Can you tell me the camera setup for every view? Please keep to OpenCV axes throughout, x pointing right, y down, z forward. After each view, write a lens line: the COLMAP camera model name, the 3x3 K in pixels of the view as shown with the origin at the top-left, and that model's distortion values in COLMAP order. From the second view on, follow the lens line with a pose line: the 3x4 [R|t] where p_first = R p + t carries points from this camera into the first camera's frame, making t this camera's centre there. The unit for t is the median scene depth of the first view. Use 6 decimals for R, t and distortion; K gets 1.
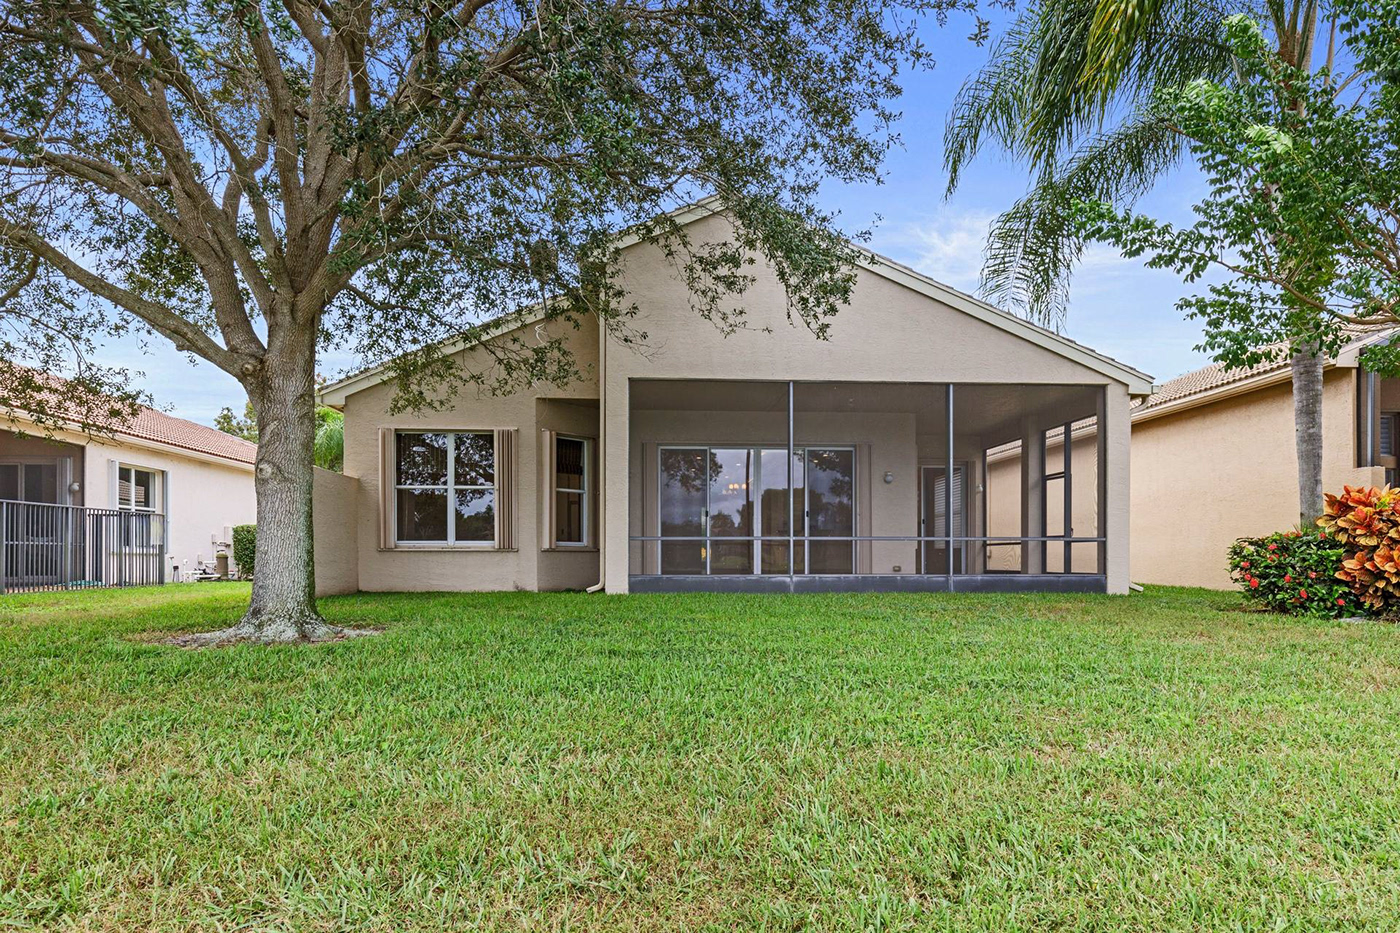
lens RADIAL K [[864.4, 0, 700.3], [0, 864.4, 465.4], [0, 0, 1]] dist [0.000192, -0.000174]
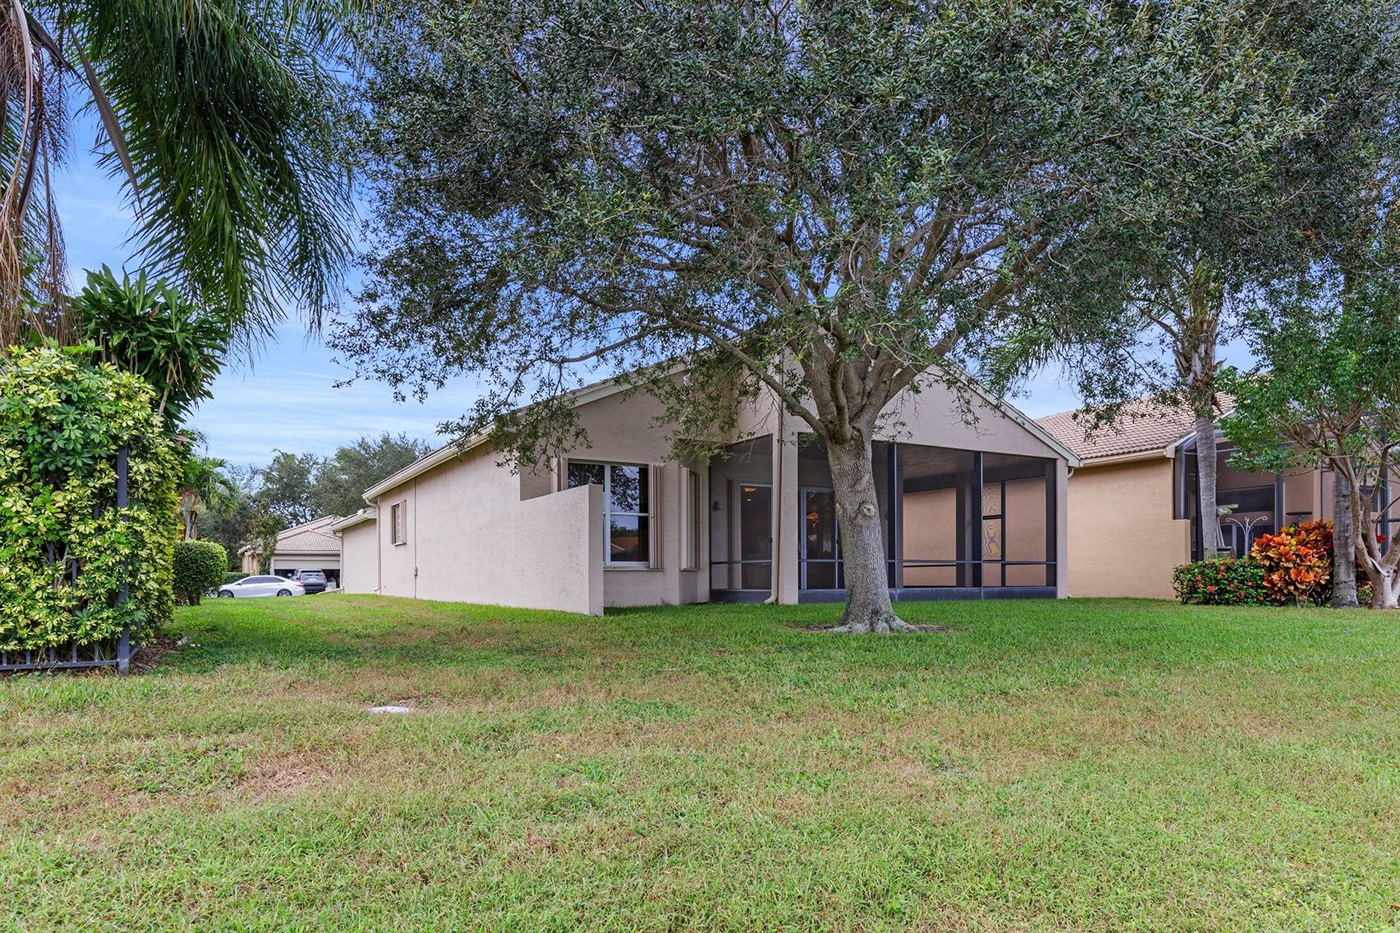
lens RADIAL K [[864.4, 0, 698.3], [0, 864.4, 468.4], [0, 0, 1]] dist [0.000192, -0.000174]
pose [[0.896559, 0.052498, 0.439803, -0.741170], [-0.043437, 0.998586, -0.030650, -0.004530], [-0.440790, 0.008376, 0.897571, -0.067339]]
